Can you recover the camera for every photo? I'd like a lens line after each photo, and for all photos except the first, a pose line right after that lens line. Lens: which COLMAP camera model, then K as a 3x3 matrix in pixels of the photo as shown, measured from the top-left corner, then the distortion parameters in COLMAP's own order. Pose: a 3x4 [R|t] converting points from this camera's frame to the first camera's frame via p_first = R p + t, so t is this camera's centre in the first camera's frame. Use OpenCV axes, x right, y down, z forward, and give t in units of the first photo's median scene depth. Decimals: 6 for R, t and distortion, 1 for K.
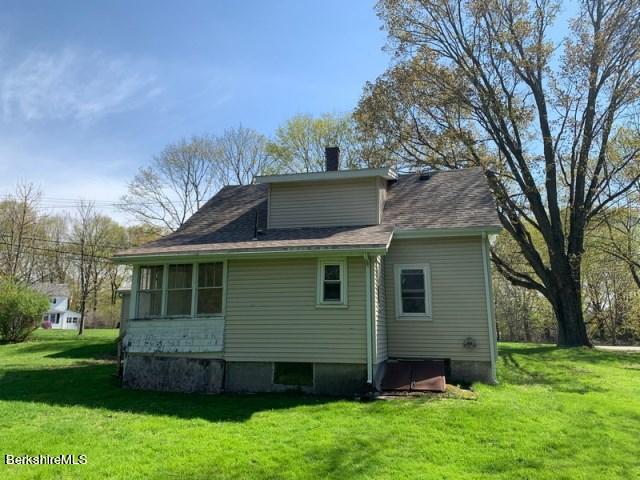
lens RADIAL K [[470.6, 0, 320.0], [0, 470.6, 240.0], [0, 0, 1]] dist [0.066166, -0.111942]
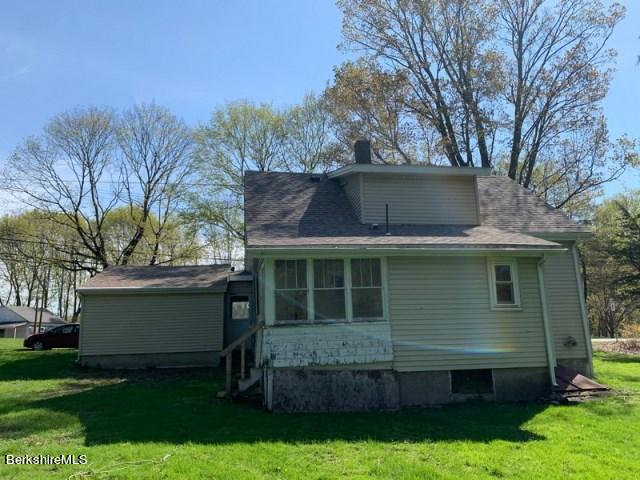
lens RADIAL K [[479.7, 0, 309.4], [0, 479.7, 240.4], [0, 0, 1]] dist [0.067392, -0.123060]
pose [[0.923552, 0.048376, 0.380410, -0.684140], [-0.045954, 0.998824, -0.015451, 0.033713], [-0.380710, -0.003211, 0.924689, 0.231199]]
